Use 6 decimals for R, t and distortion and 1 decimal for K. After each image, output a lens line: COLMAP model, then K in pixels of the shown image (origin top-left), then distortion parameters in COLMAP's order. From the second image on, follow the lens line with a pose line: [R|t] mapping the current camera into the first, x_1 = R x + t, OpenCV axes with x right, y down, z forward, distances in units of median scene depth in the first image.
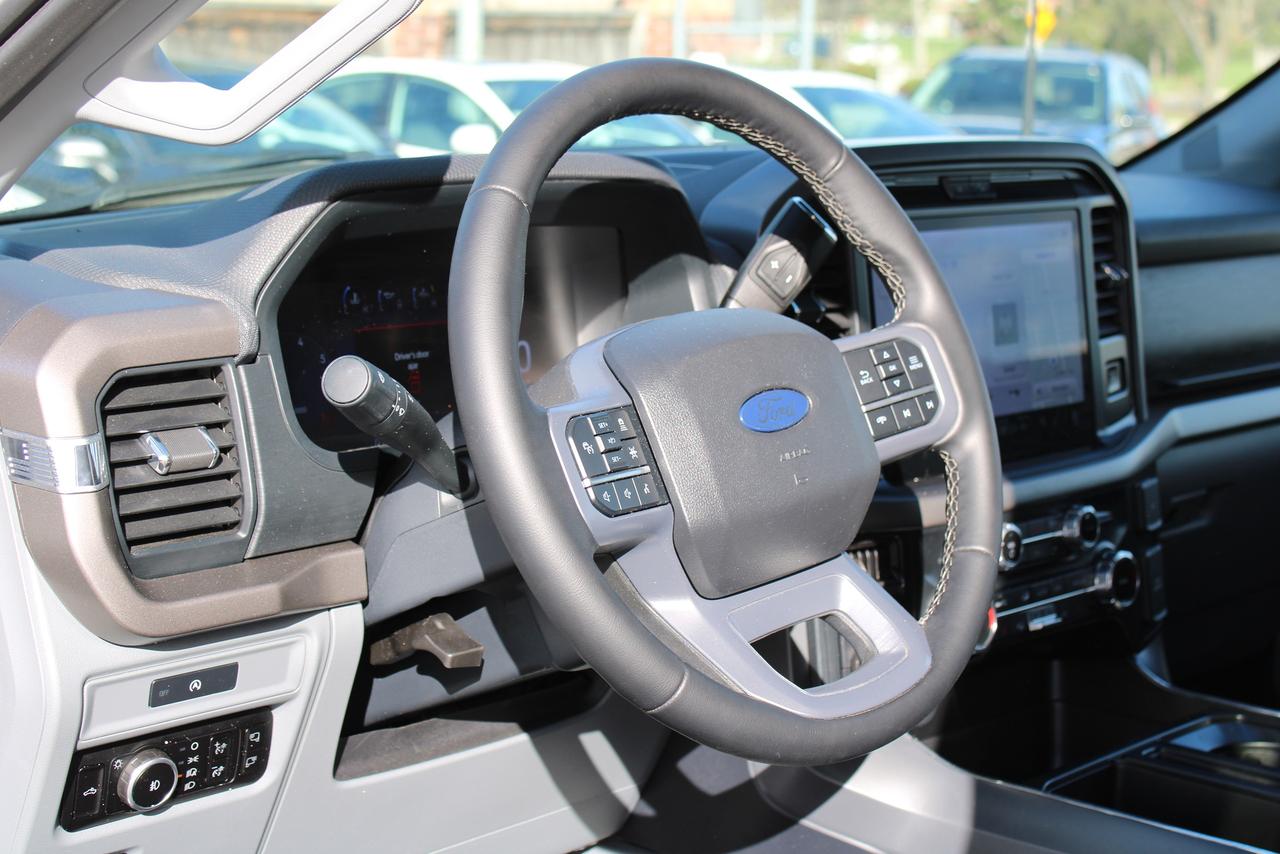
lens RADIAL K [[2188.4, 0, 638.3], [0, 2188.4, 428.1], [0, 0, 1]] dist [0.000712, 0.000000]
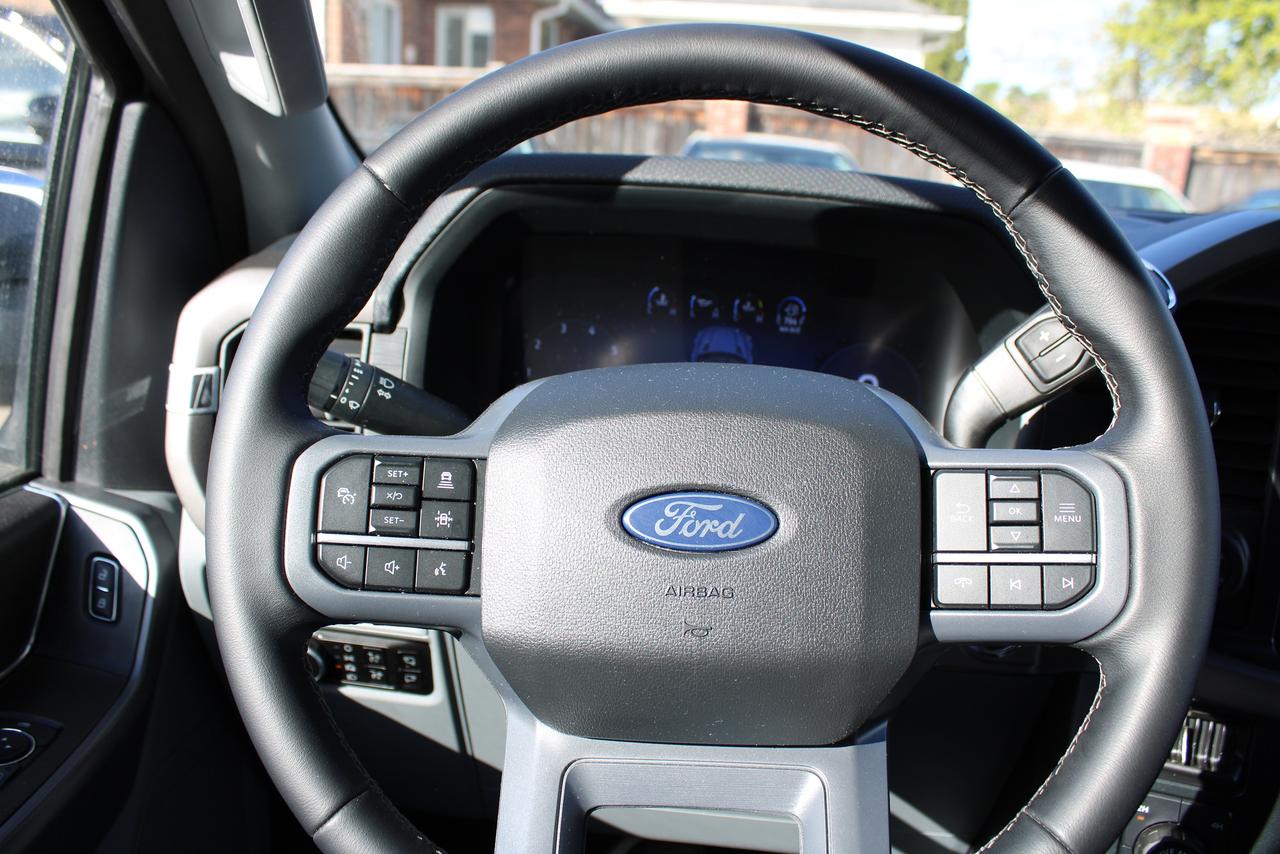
lens RADIAL K [[1081.9, 0, 631.1], [0, 1081.9, 419.9], [0, 0, 1]] dist [-0.160871, 0.109936]
pose [[0.629822, 0.218756, -0.745299, 0.274711], [-0.179522, 0.974539, 0.134335, -0.075098], [0.755709, 0.049190, 0.653057, 0.705540]]
